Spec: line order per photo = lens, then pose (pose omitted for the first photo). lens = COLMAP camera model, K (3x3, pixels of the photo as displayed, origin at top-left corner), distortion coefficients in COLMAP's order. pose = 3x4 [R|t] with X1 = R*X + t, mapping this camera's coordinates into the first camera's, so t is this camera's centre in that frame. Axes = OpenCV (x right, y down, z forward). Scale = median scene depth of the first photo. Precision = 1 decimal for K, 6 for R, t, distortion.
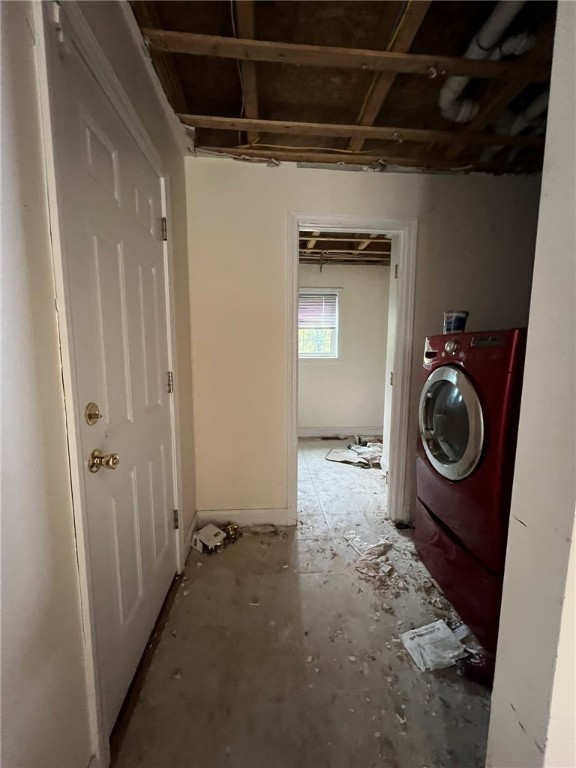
lens RADIAL K [[307.1, 0, 290.1], [0, 307.1, 384.9], [0, 0, 1]] dist [0.007329, -0.000073]
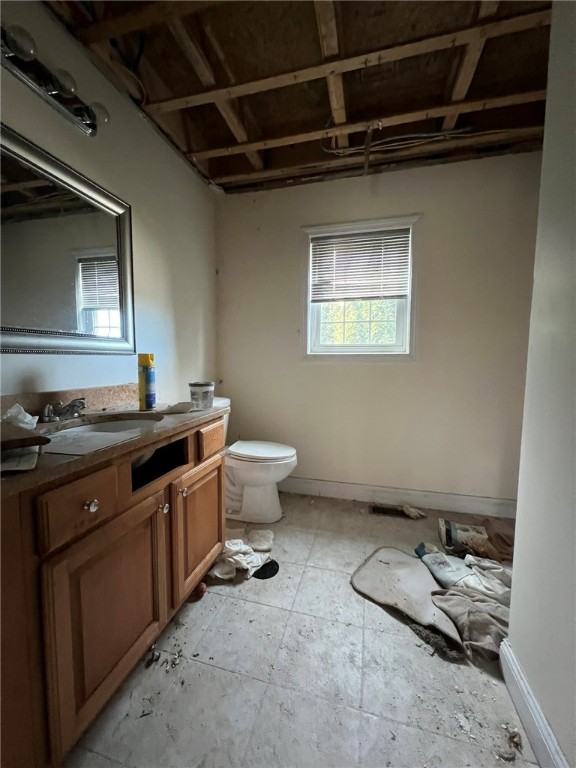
lens RADIAL K [[307.1, 0, 285.0], [0, 307.1, 385.9], [0, 0, 1]] dist [0.007329, -0.000073]
pose [[0.939208, 0.028959, -0.342125, 0.157505], [-0.039167, 0.998969, -0.022964, -0.017457], [0.341107, 0.034968, 0.939374, 0.519916]]
